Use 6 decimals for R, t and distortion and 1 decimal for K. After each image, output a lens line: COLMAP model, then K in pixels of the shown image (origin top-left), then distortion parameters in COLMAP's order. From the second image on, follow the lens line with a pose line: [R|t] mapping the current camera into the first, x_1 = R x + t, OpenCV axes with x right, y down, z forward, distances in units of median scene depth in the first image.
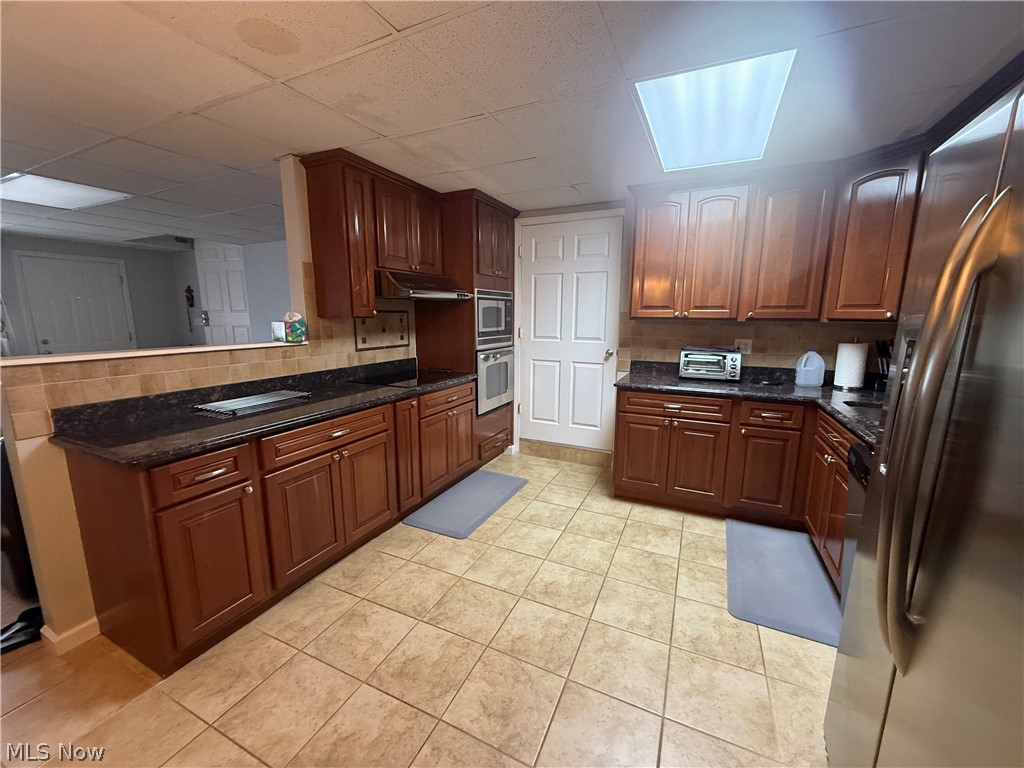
lens RADIAL K [[409.2, 0, 508.8], [0, 409.2, 385.2], [0, 0, 1]] dist [0.001106, -0.000254]
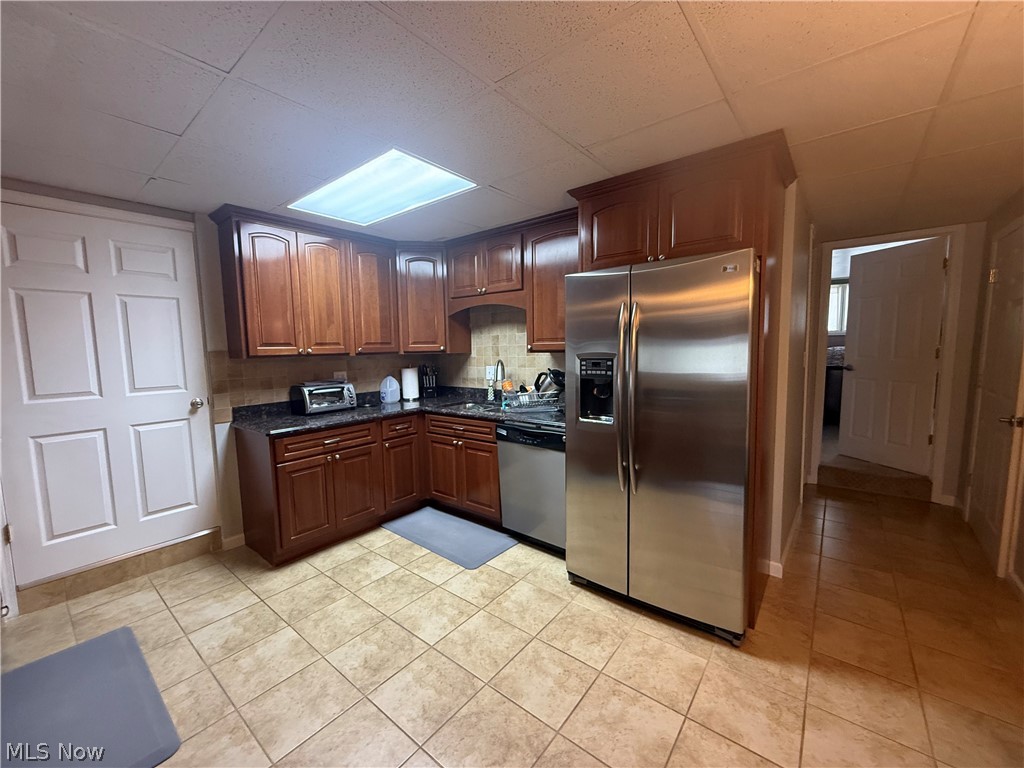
lens RADIAL K [[409.2, 0, 508.8], [0, 409.2, 385.2], [0, 0, 1]] dist [0.001106, -0.000254]
pose [[0.235747, -0.102625, 0.966380, -0.414229], [0.186078, 0.980776, 0.058760, -0.055661], [-0.953833, 0.165970, 0.250312, 0.278524]]
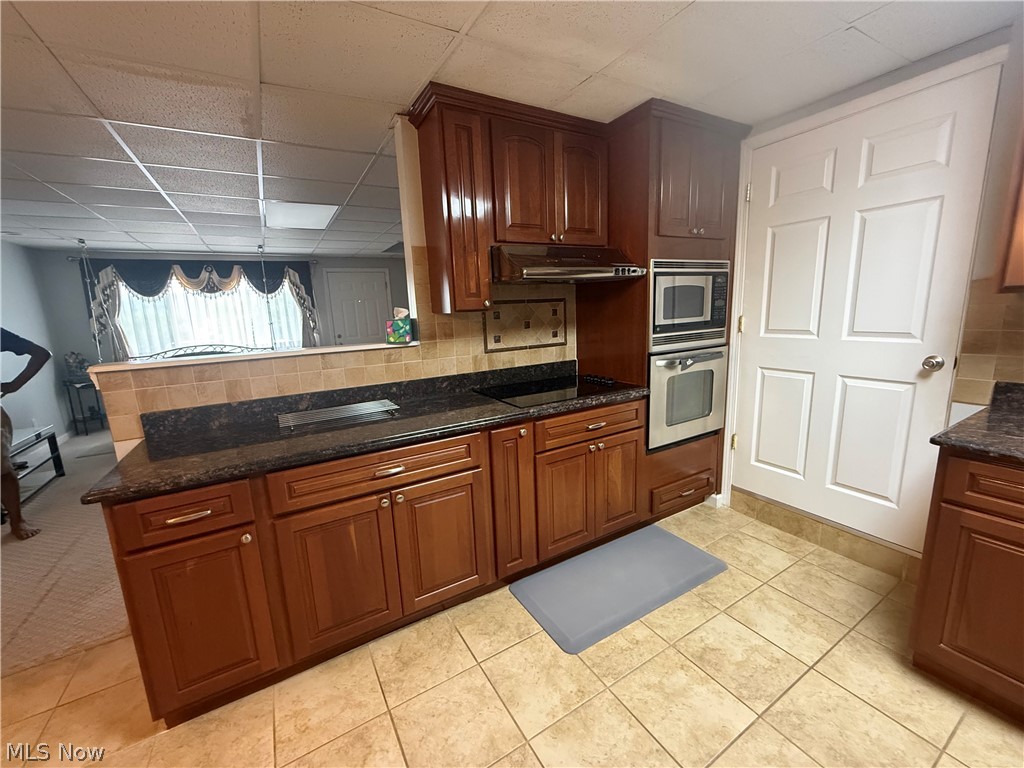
lens RADIAL K [[409.2, 0, 508.8], [0, 409.2, 385.2], [0, 0, 1]] dist [0.001106, -0.000254]
pose [[0.827891, 0.066202, -0.556968, 0.113149], [-0.050980, 0.997781, 0.042819, -0.054307], [0.558567, -0.007056, 0.829429, 0.346278]]
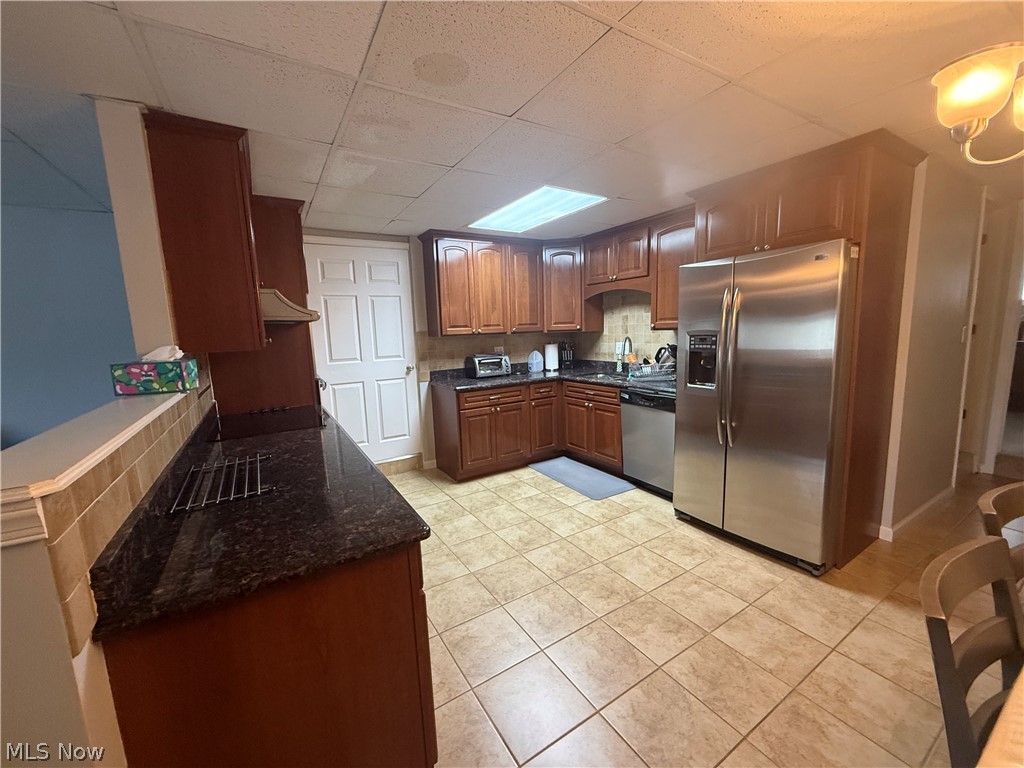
lens RADIAL K [[409.2, 0, 508.8], [0, 409.2, 385.2], [0, 0, 1]] dist [0.001106, -0.000254]
pose [[0.542921, -0.141070, 0.827850, -0.637507], [0.179829, 0.982453, 0.049479, -0.043476], [-0.820304, 0.122009, 0.558763, 0.171347]]
